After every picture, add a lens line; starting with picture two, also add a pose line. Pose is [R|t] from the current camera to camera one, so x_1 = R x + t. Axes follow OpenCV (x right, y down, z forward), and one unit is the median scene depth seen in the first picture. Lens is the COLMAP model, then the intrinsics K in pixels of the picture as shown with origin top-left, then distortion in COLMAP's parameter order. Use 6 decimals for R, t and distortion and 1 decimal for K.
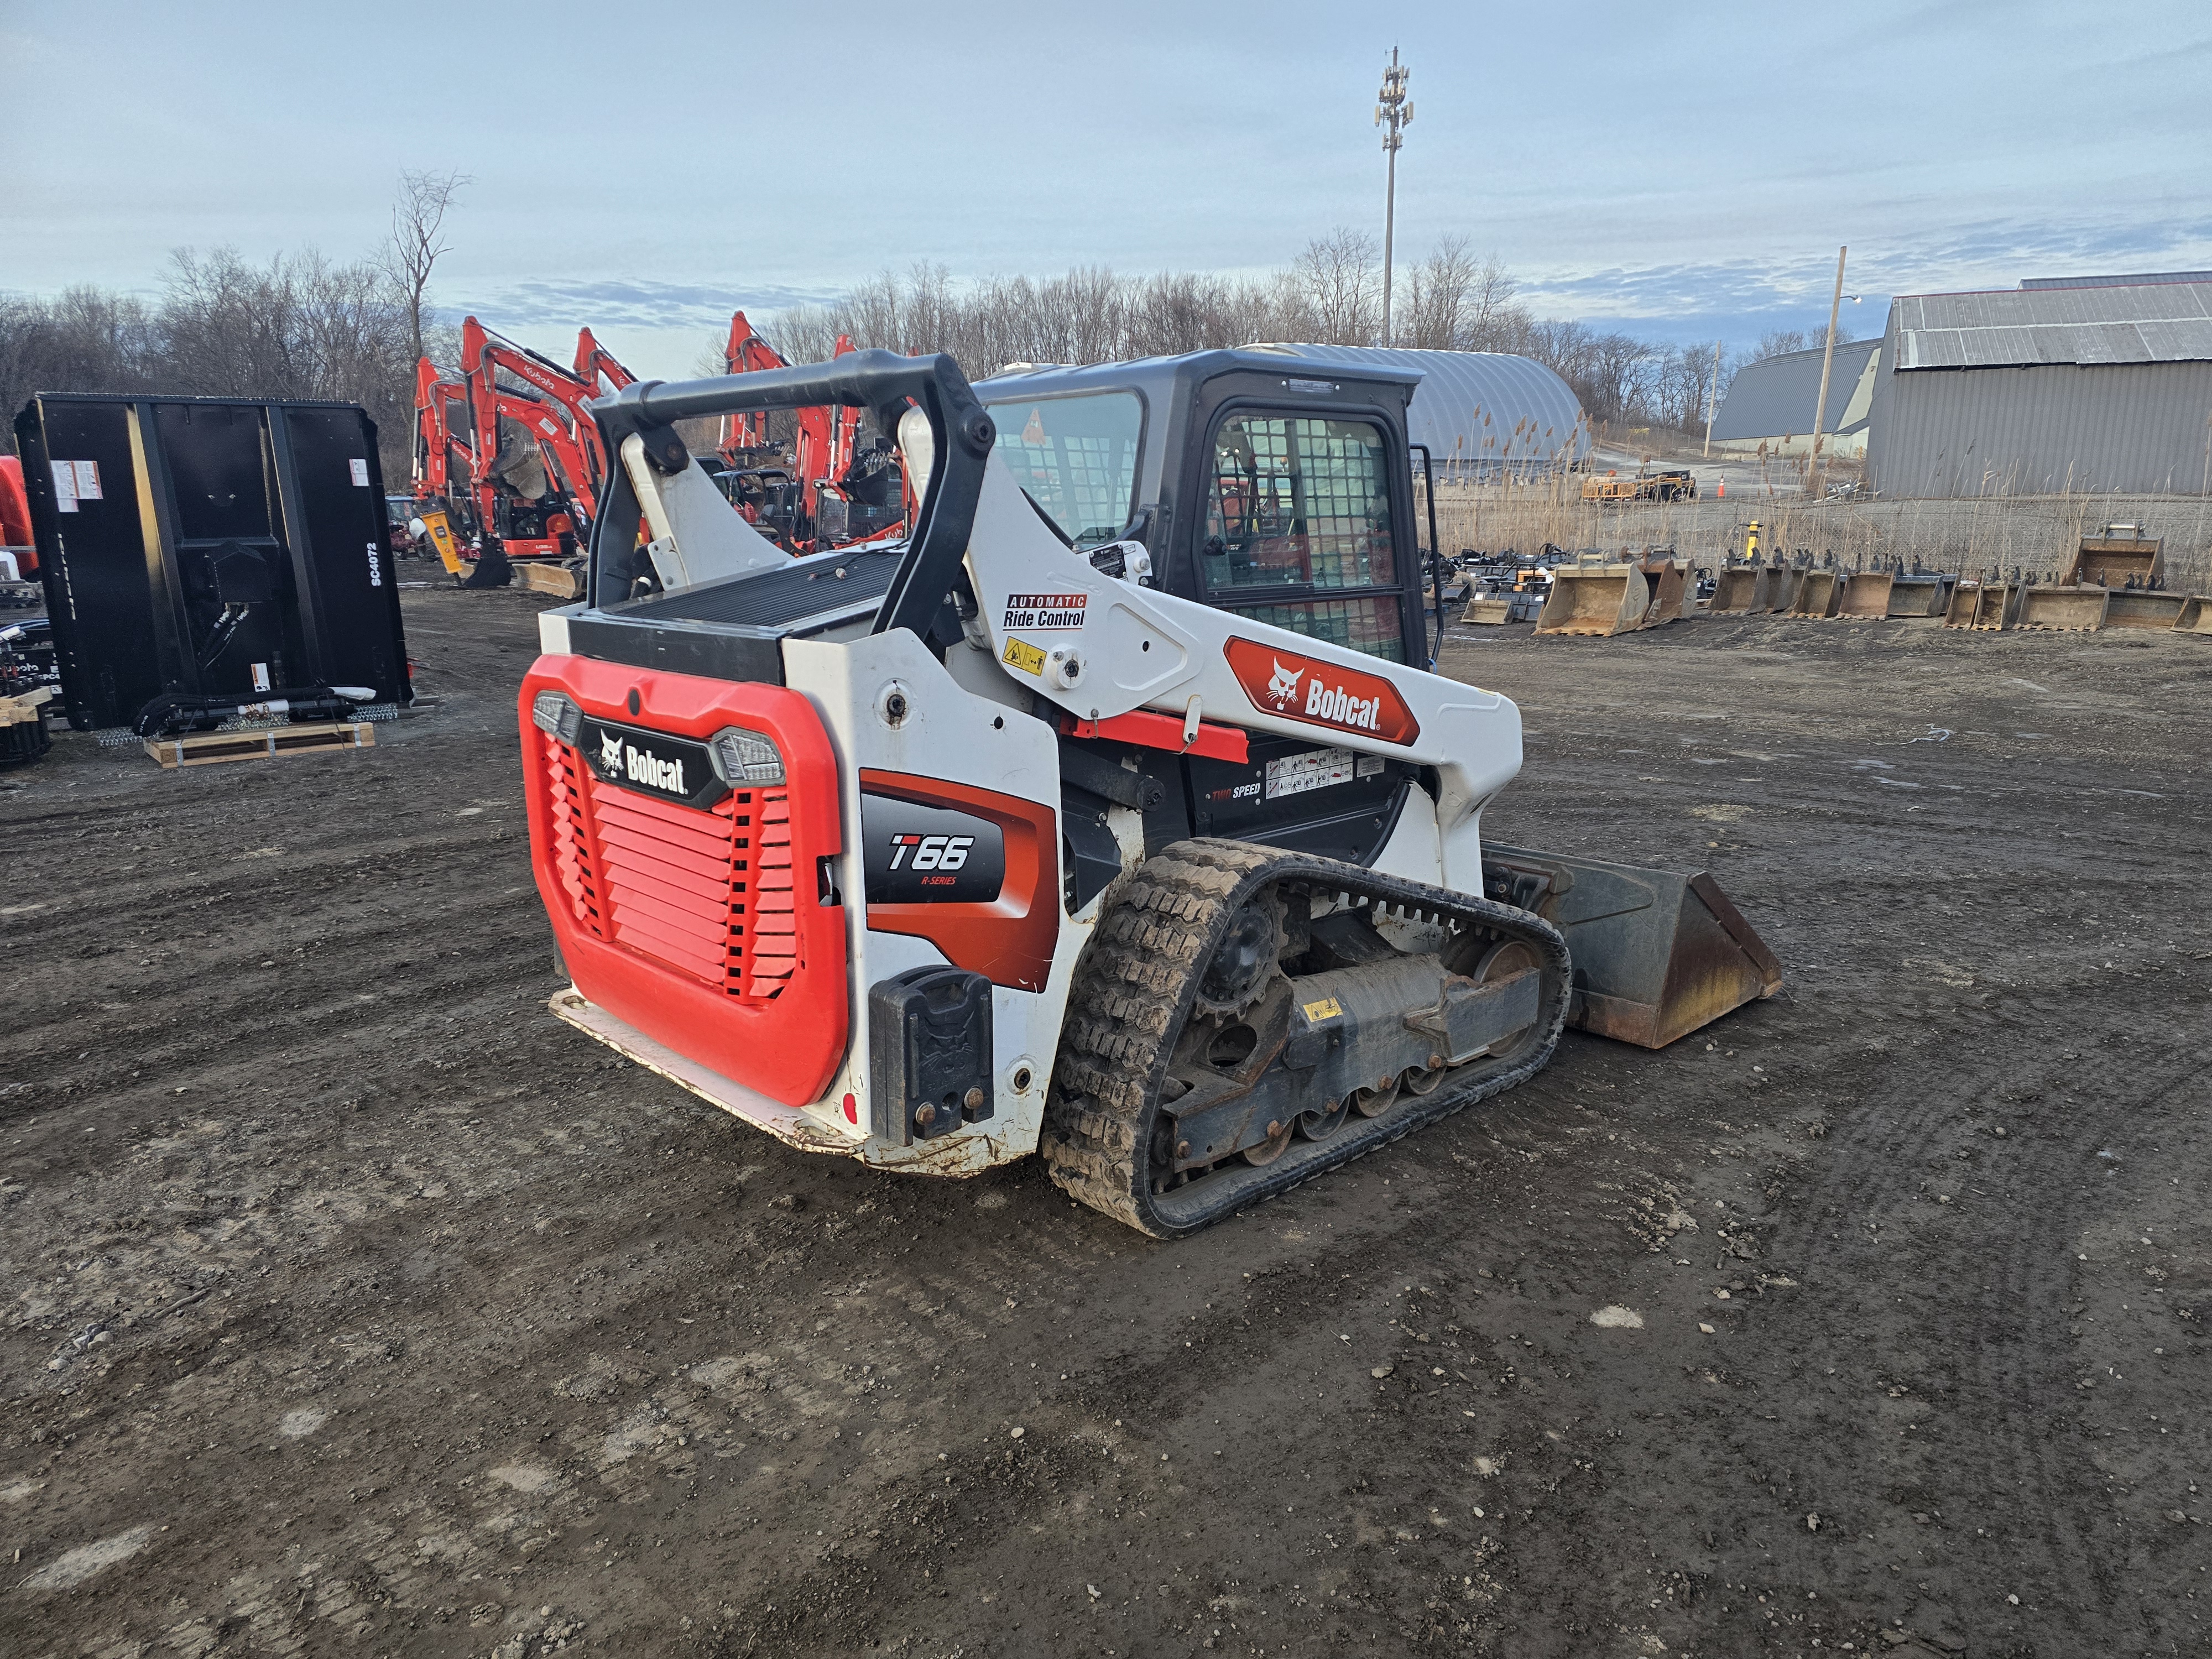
lens RADIAL K [[1506.3, 0, 1121.3], [0, 1506.3, 832.2], [0, 0, 1]] dist [0.094615, -0.091813]
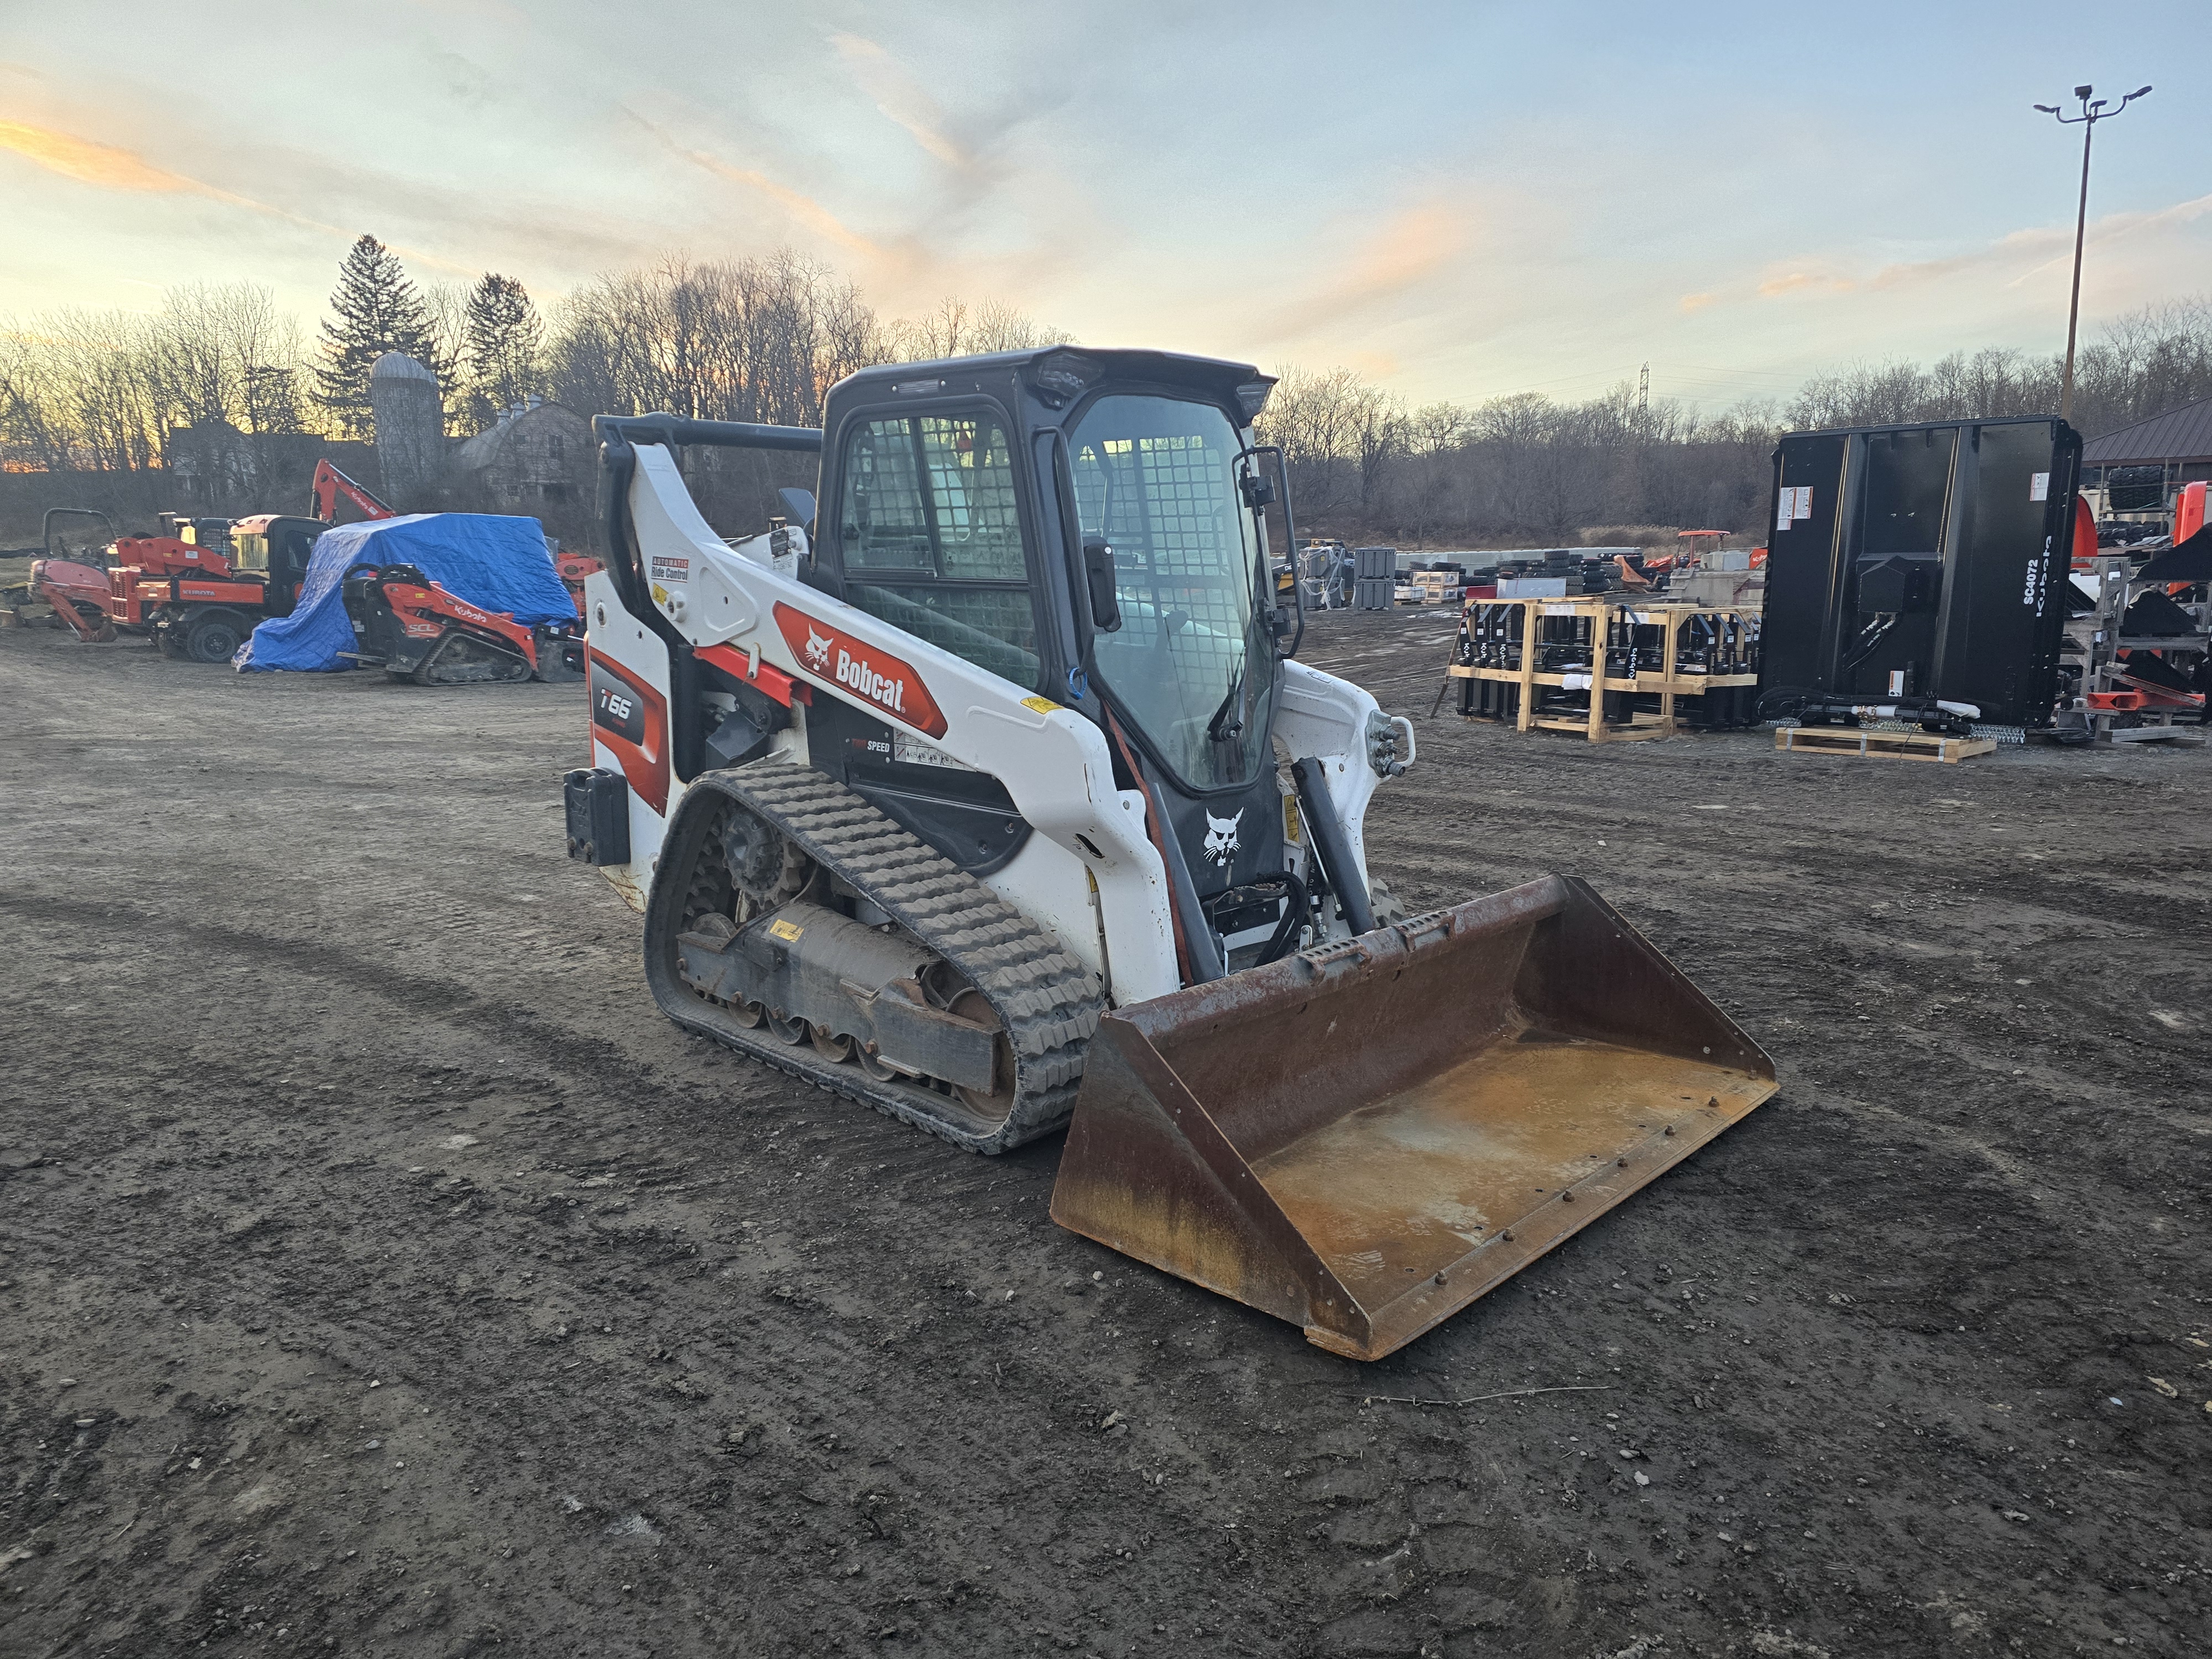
lens RADIAL K [[1466.9, 0, 1108.4], [0, 1466.9, 799.2], [0, 0, 1]] dist [0.041623, -0.002664]
pose [[0.054522, 0.175517, -0.982965, 1.227981], [-0.210164, 0.964395, 0.160544, -0.210540], [0.976145, 0.197831, 0.089468, 1.114065]]
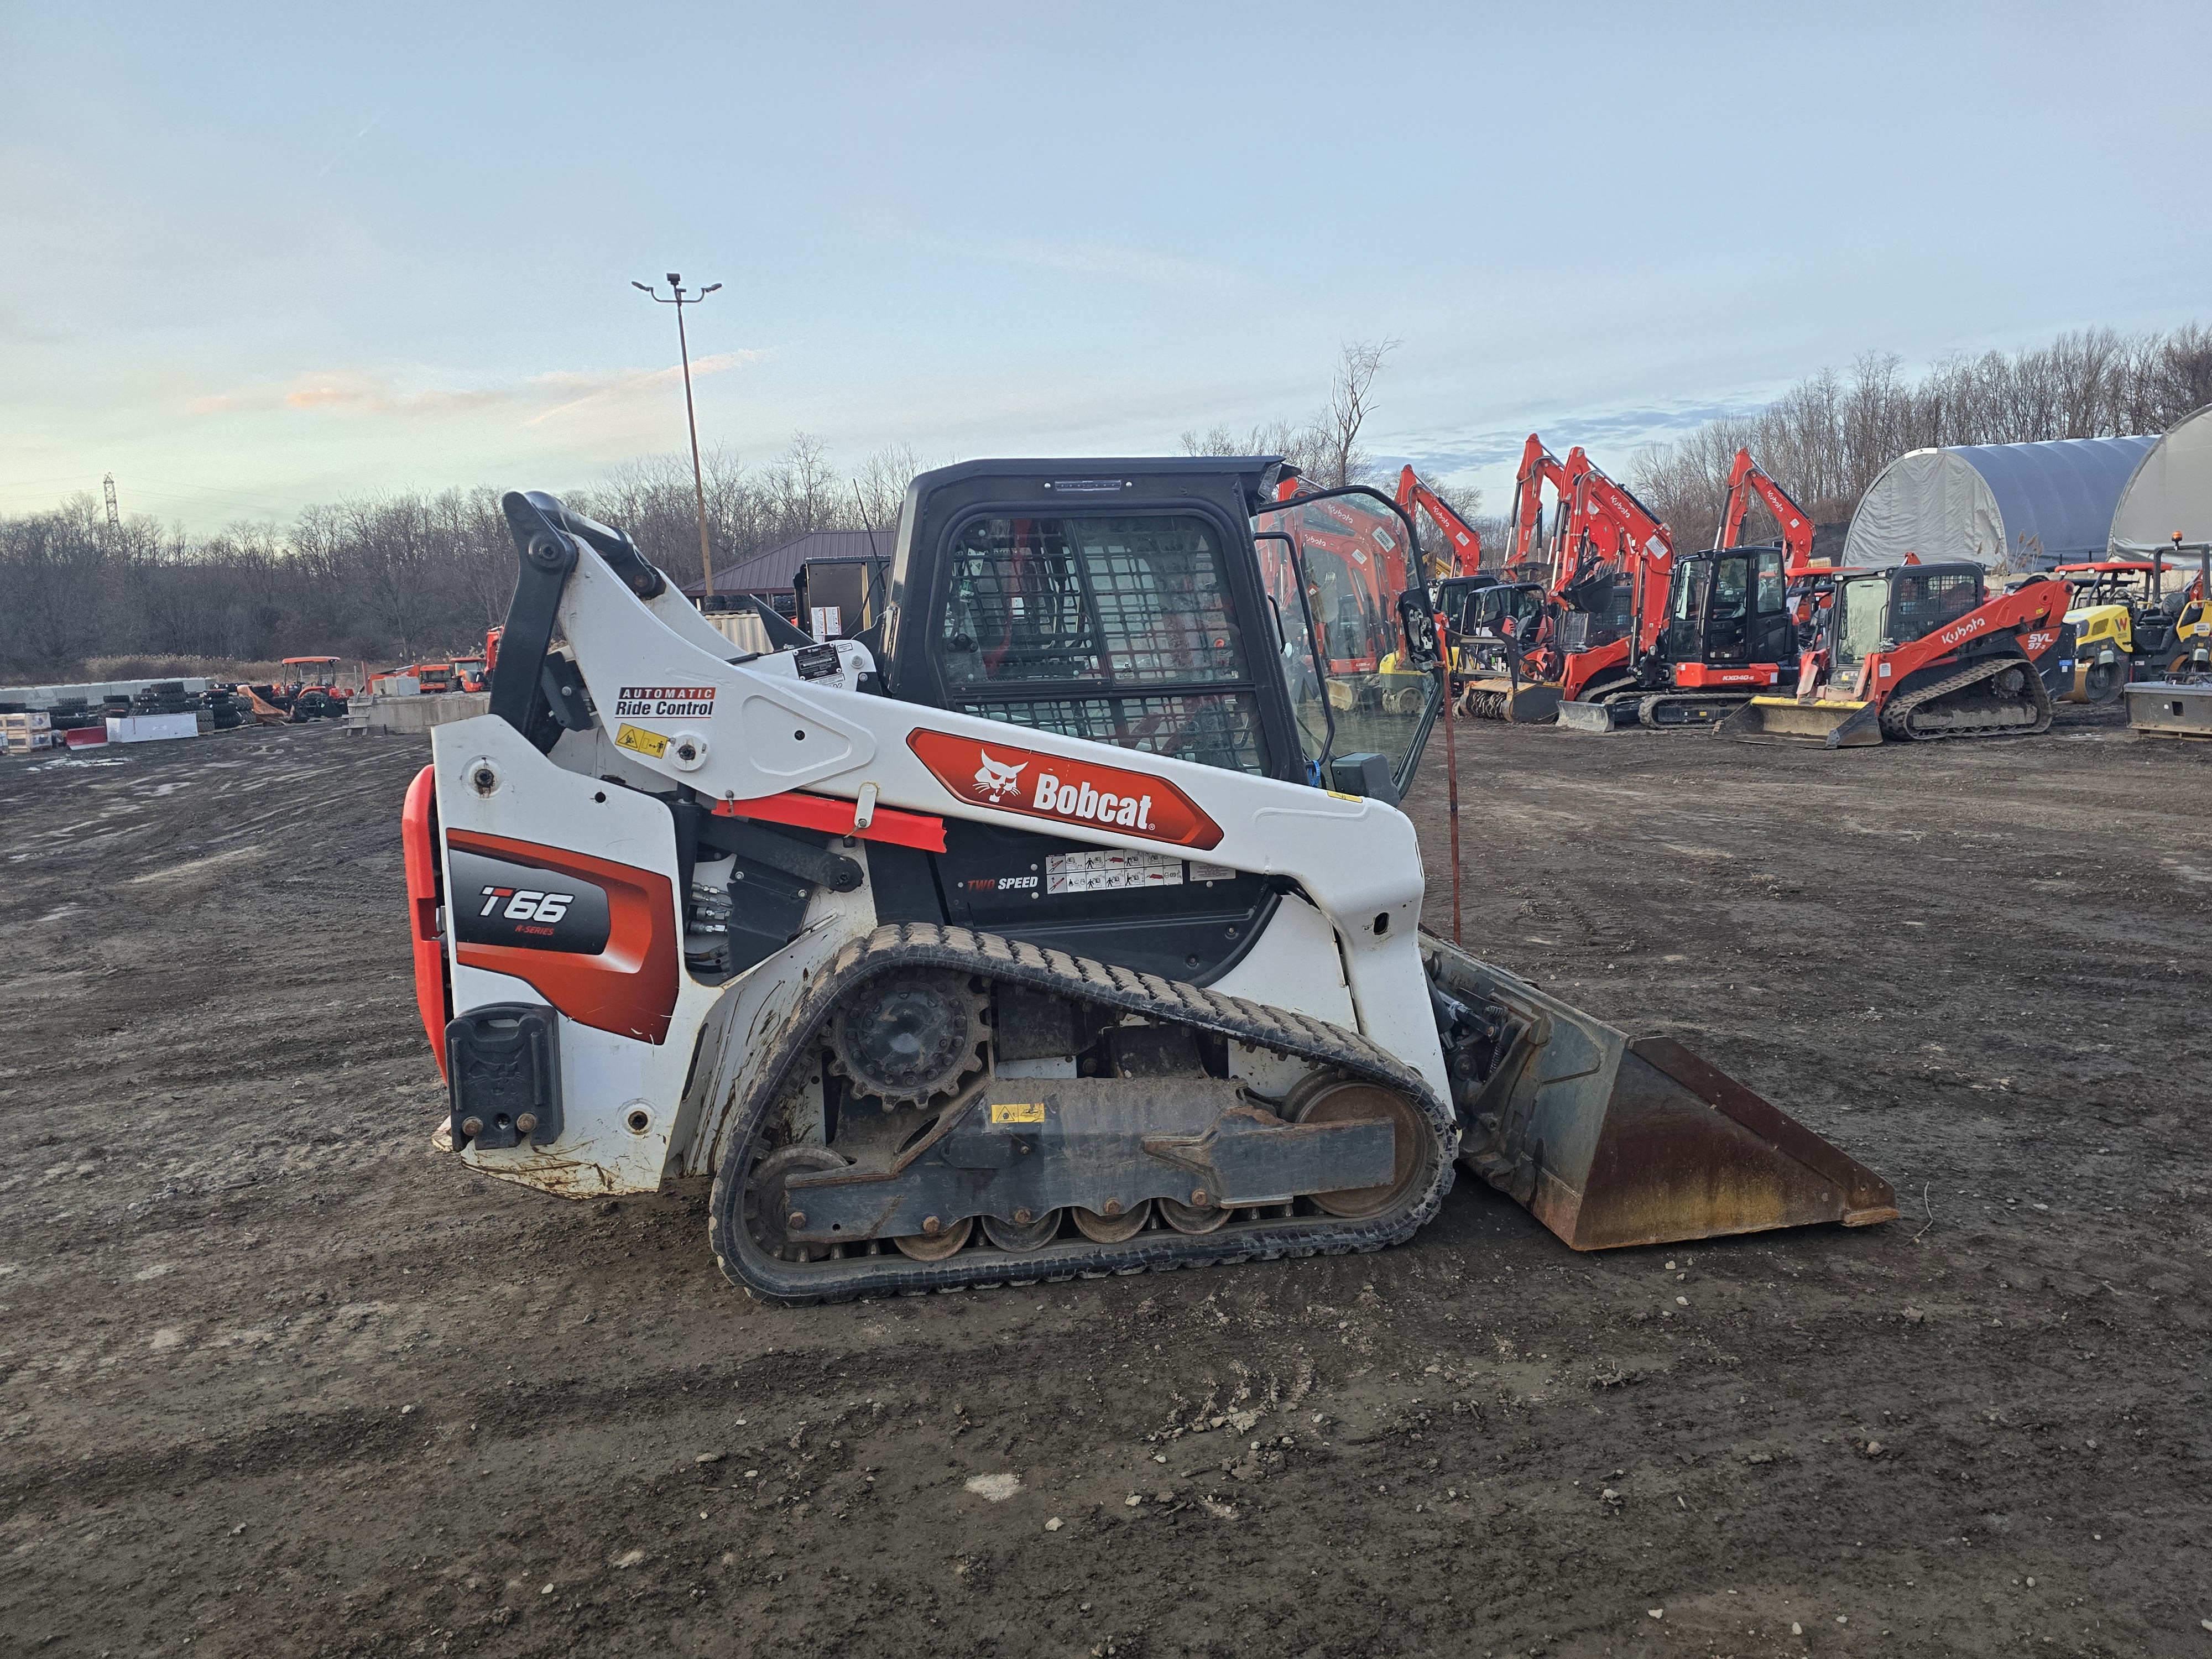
lens RADIAL K [[1493.5, 0, 1115.7], [0, 1493.5, 794.2], [0, 0, 1]] dist [0.078145, -0.077395]
pose [[0.823769, 0.032406, -0.565998, 0.718030], [-0.087043, 0.993757, -0.069788, -0.023609], [0.560203, 0.106756, 0.821447, 0.223955]]
